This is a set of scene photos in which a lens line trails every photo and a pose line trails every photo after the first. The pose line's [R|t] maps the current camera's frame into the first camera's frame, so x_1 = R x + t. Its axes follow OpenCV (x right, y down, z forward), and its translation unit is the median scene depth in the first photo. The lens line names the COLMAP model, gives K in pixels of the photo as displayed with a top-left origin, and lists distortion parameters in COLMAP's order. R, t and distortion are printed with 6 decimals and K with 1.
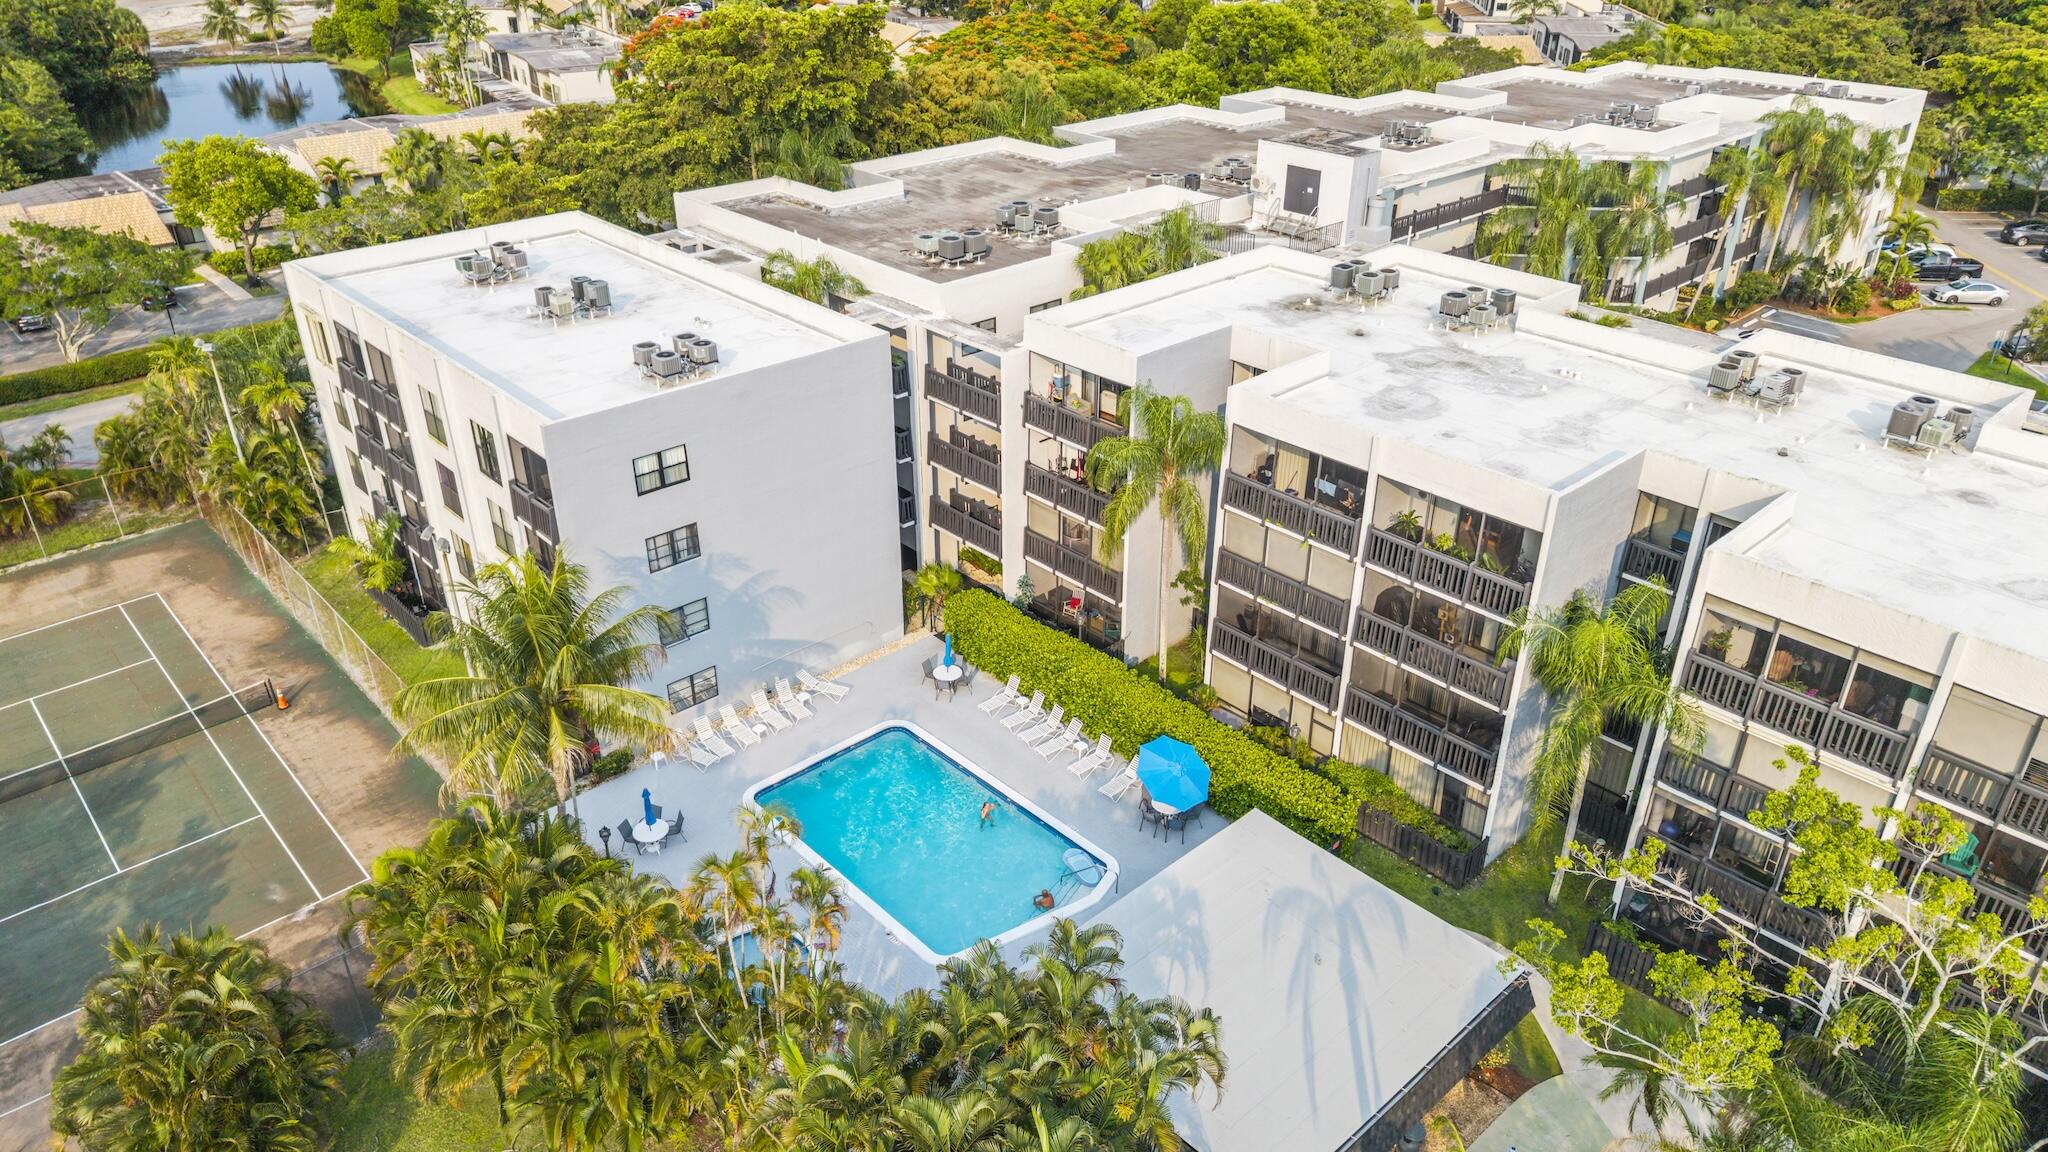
lens RADIAL K [[1387.7, 0, 1024.0], [0, 1387.7, 576.0], [0, 0, 1]] dist [0.027184, -0.004240]
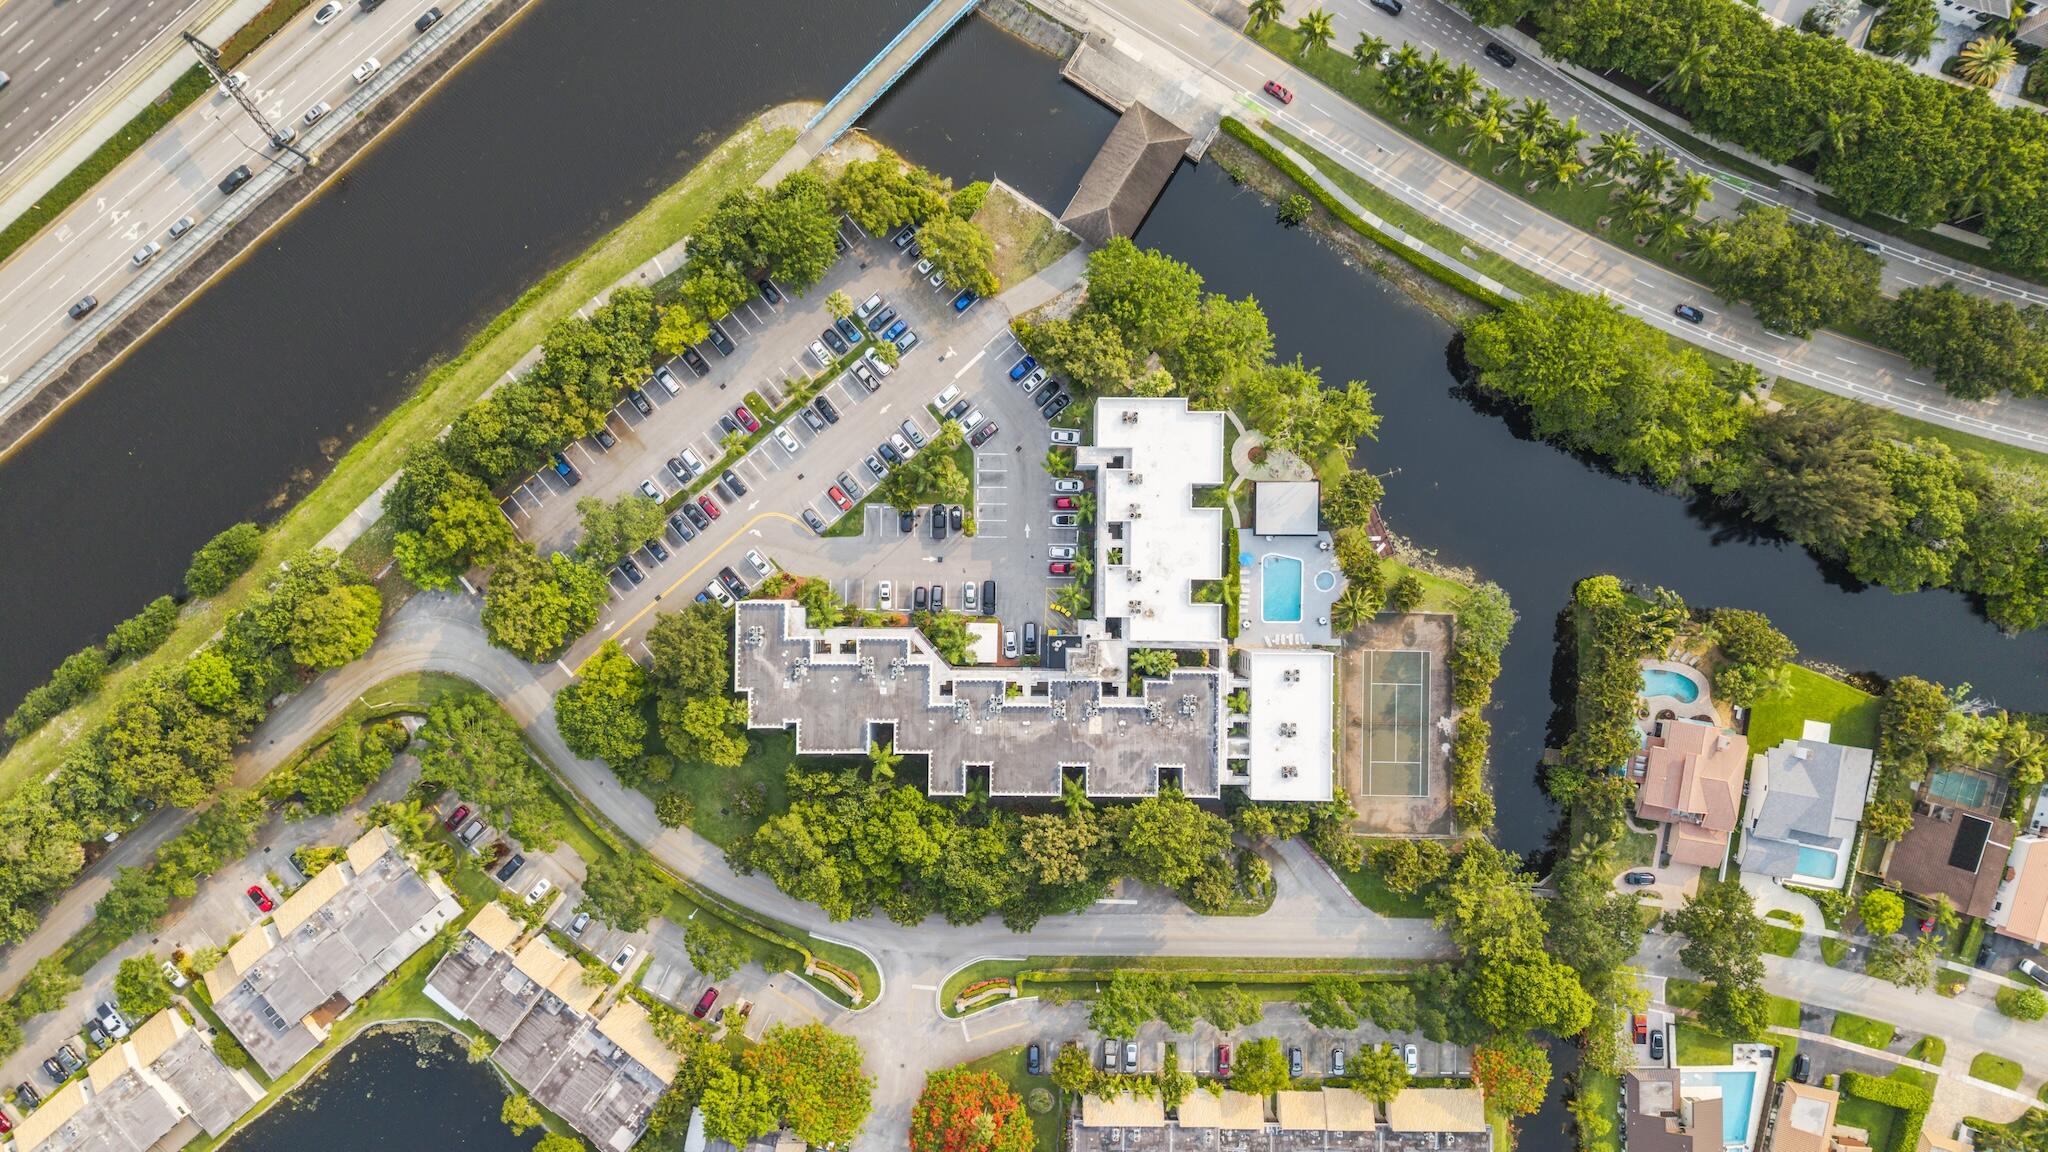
lens RADIAL K [[1458.0, 0, 1024.0], [0, 1458.0, 576.0], [0, 0, 1]] dist [0.163981, -0.255796]
pose [[-0.731088, -0.682050, -0.017800, 0.694168], [0.308043, -0.353244, 0.883362, -4.480315], [-0.608785, 0.640333, 0.468353, -0.926516]]
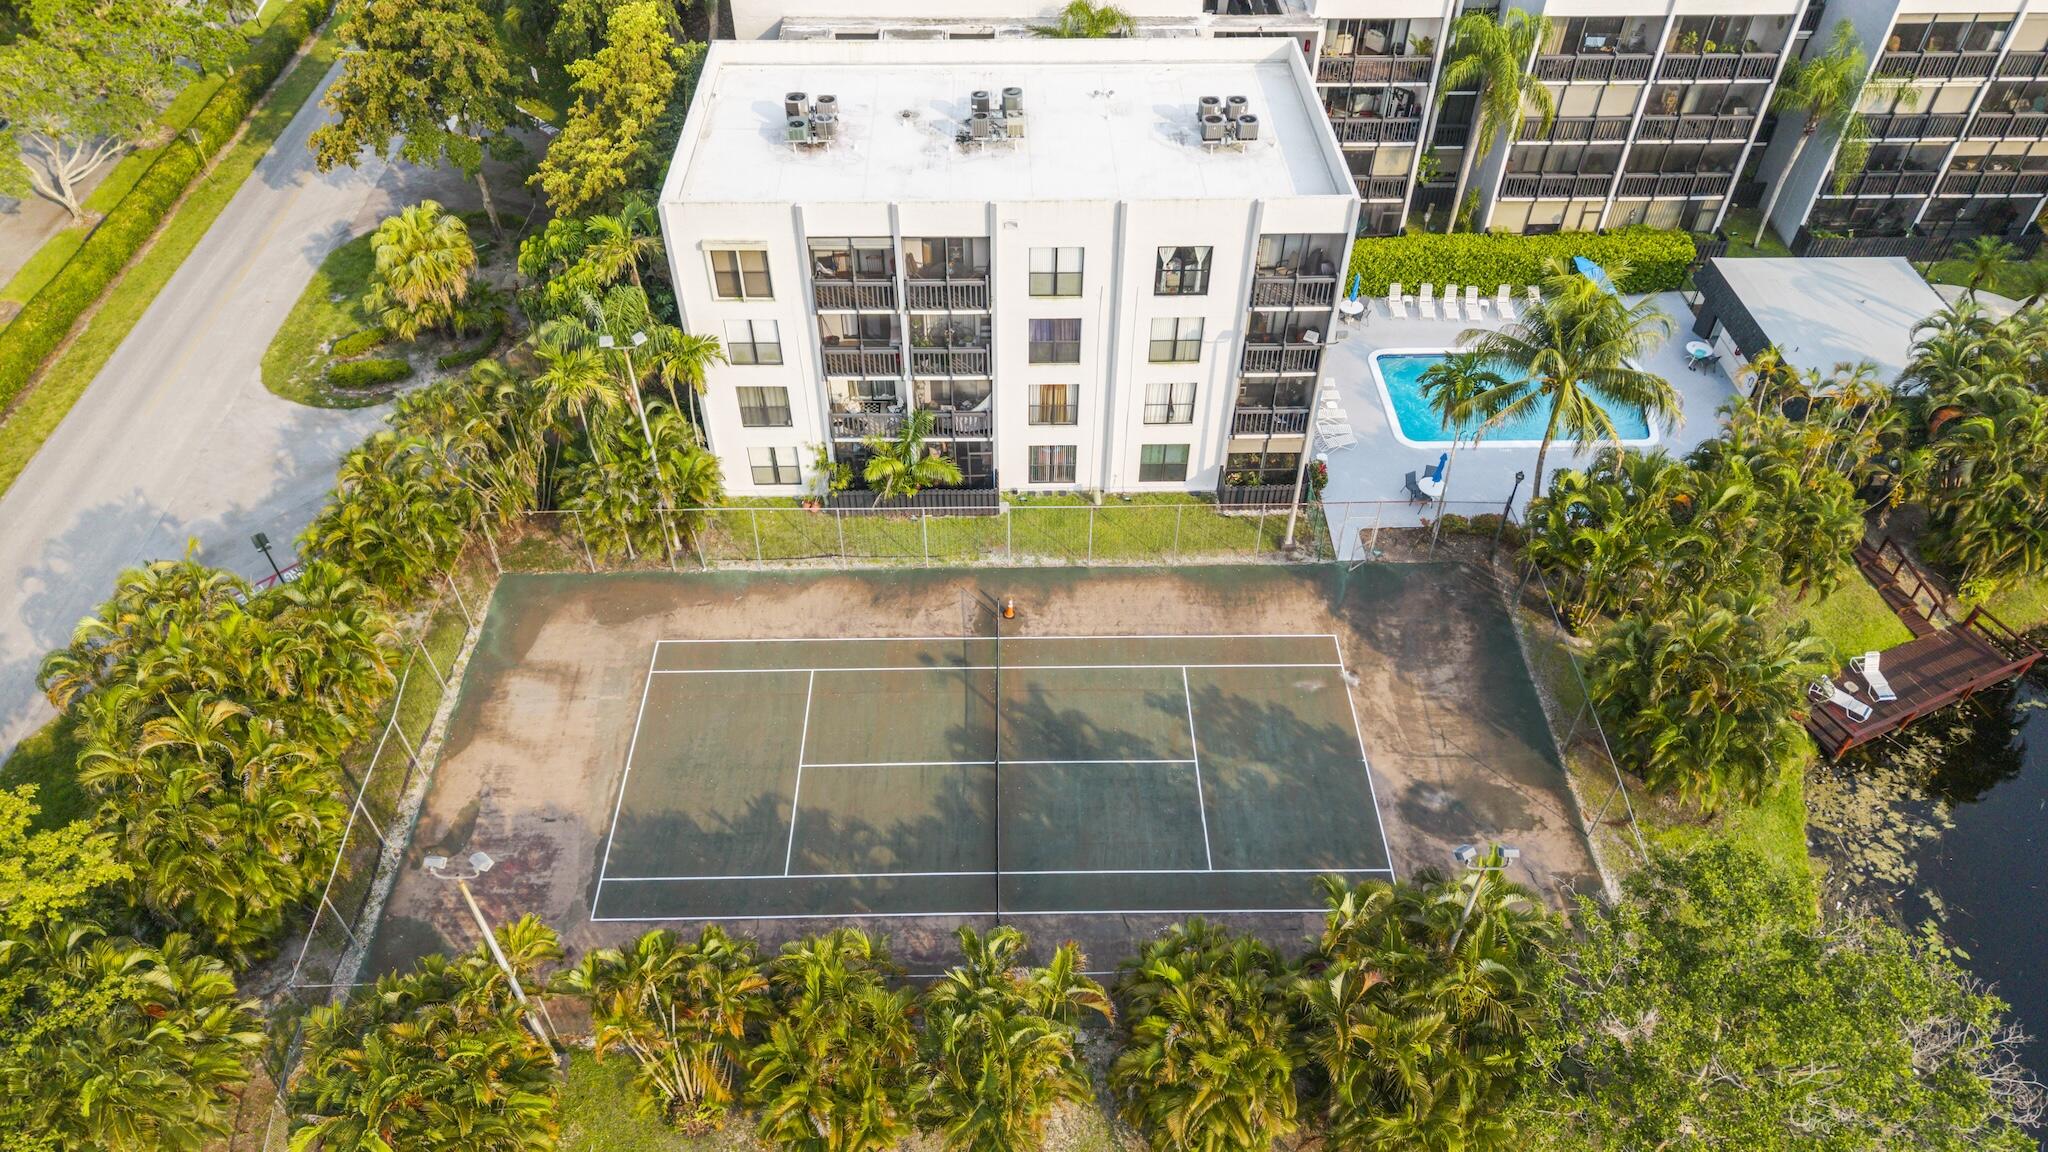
lens RADIAL K [[1387.6, 0, 1024.0], [0, 1387.6, 576.0], [0, 0, 1]] dist [0.094847, -0.104145]
pose [[0.658309, -0.519964, 0.544304, -1.085267], [0.356005, 0.852170, 0.383493, -0.318178], [-0.663242, -0.058682, 0.746101, 0.262927]]
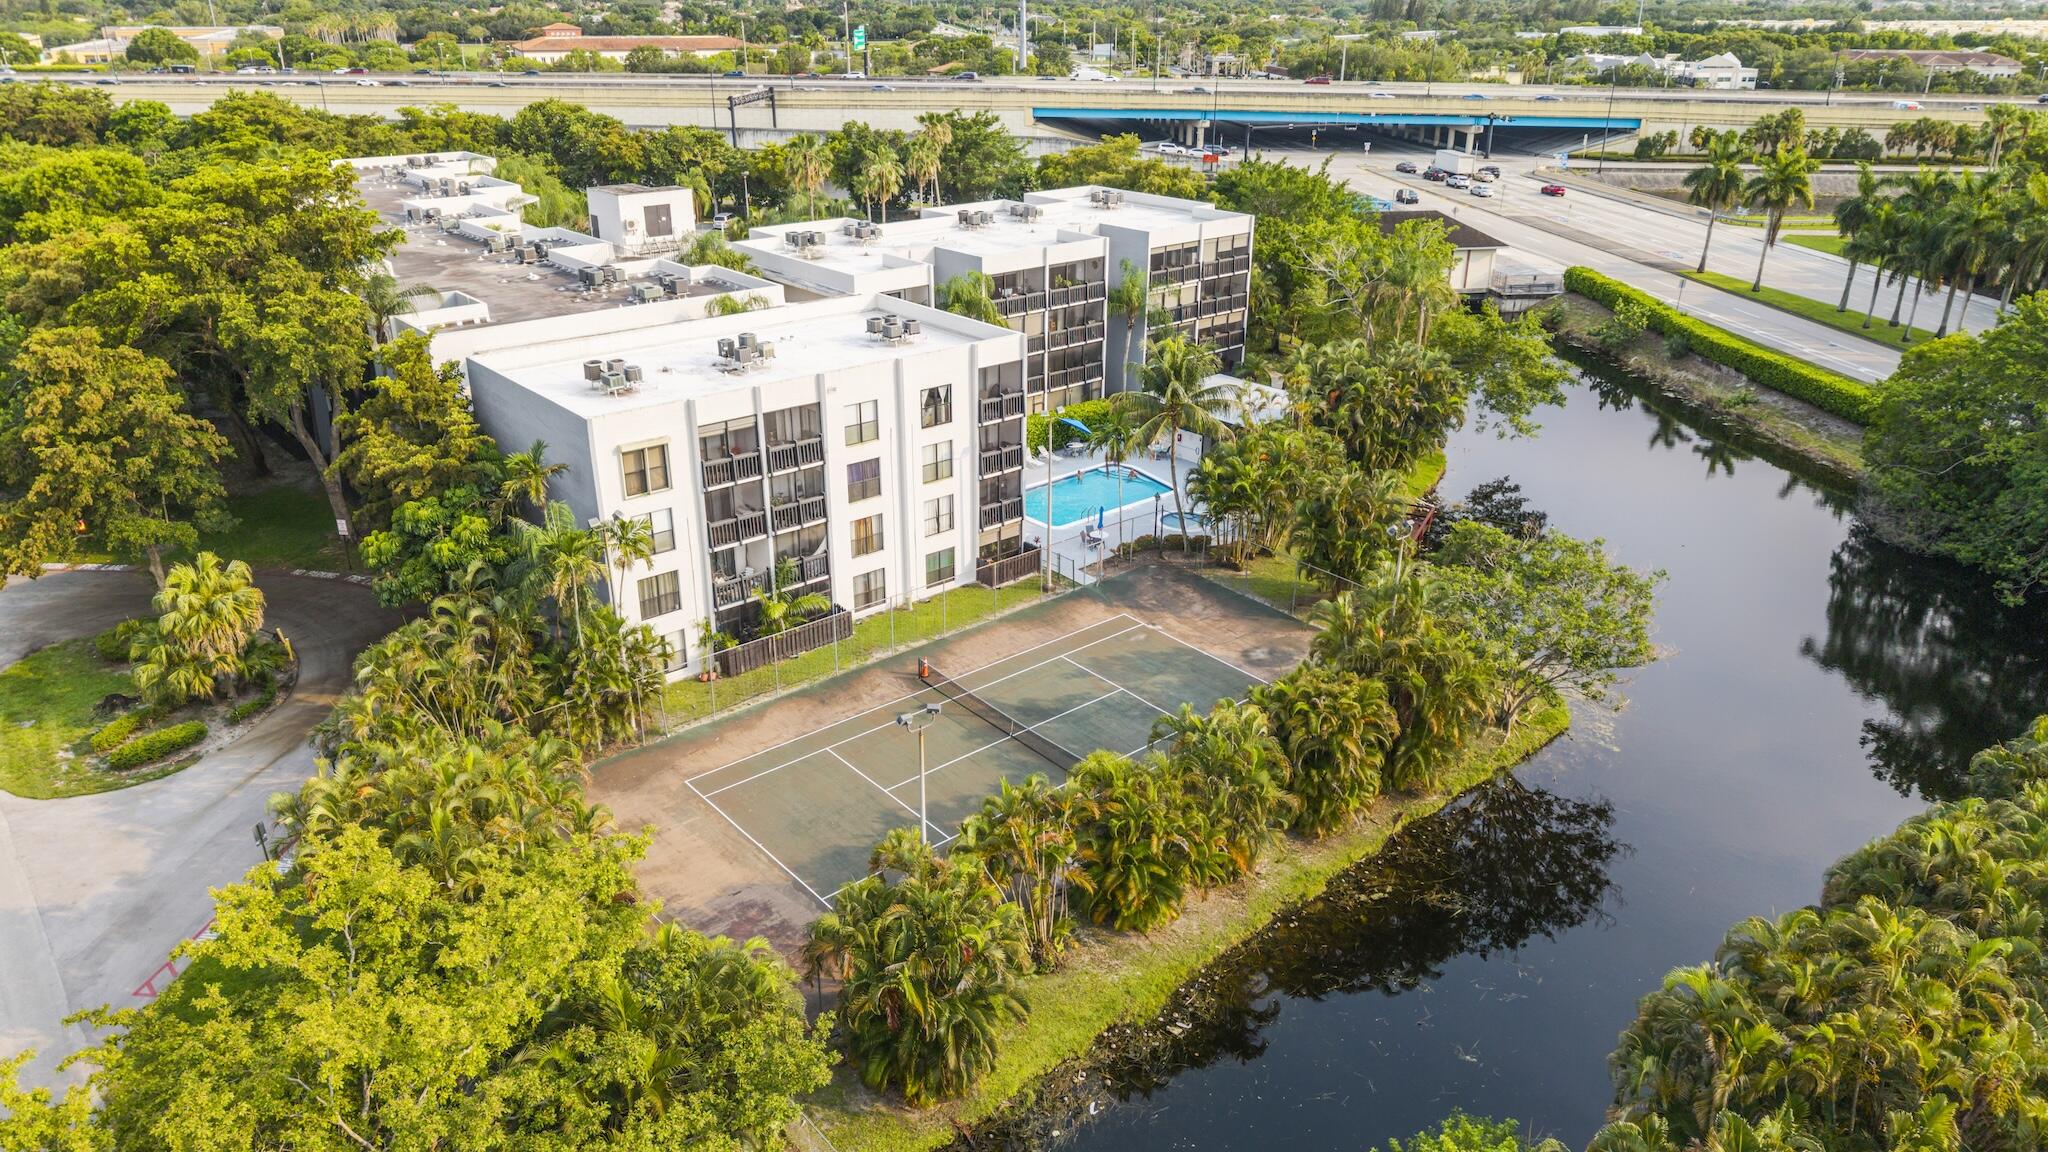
lens RADIAL K [[1387.6, 0, 1024.0], [0, 1387.6, 576.0], [0, 0, 1]] dist [0.094847, -0.104145]
pose [[0.030883, -0.396767, 0.917400, -1.688296], [0.474553, 0.813614, 0.335905, -0.367228], [-0.879685, 0.424981, 0.213414, 0.639263]]
